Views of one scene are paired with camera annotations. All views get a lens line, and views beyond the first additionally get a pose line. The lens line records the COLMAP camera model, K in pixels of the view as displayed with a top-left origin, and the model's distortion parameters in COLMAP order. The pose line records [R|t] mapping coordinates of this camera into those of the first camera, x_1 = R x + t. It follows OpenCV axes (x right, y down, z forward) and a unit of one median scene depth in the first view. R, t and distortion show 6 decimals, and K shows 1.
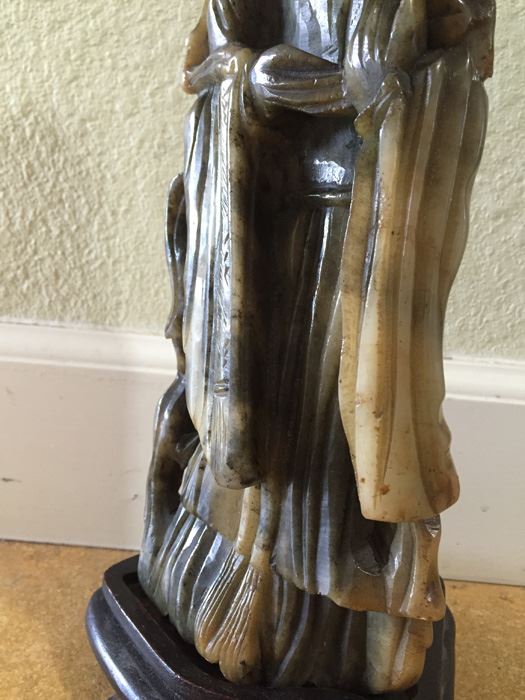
lens RADIAL K [[606.1, 0, 270.0], [0, 606.1, 348.7], [0, 0, 1]] dist [0.078852, -0.134376]
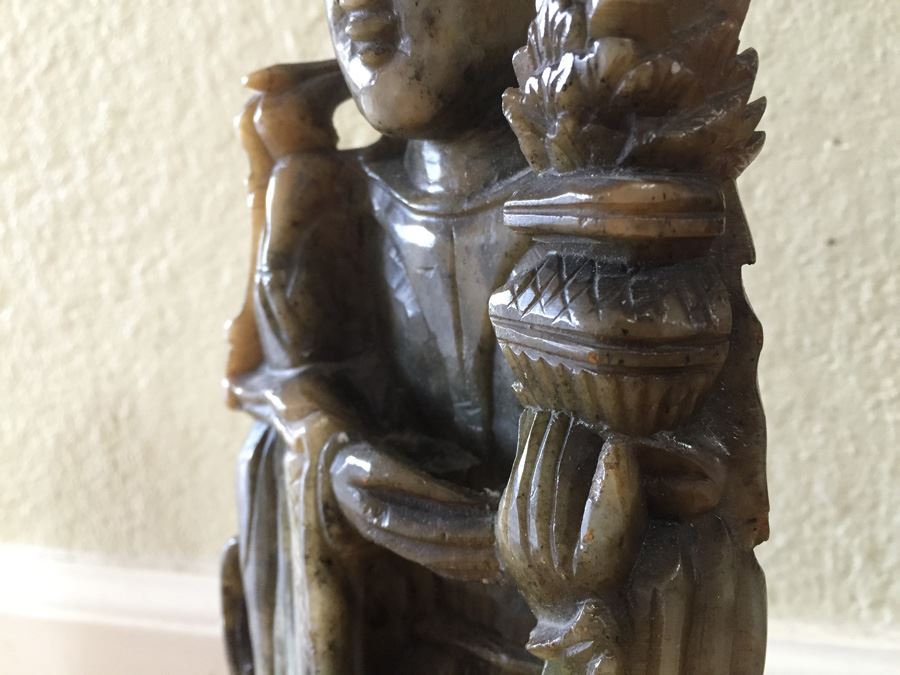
lens RADIAL K [[801.8, 0, 448.1], [0, 801.8, 335.1], [0, 0, 1]] dist [0.083477, -0.171200]
pose [[0.980226, -0.055657, -0.189894, 0.363097], [0.051069, 0.998275, -0.028974, -0.279227], [0.191179, 0.018703, 0.981377, 0.073359]]
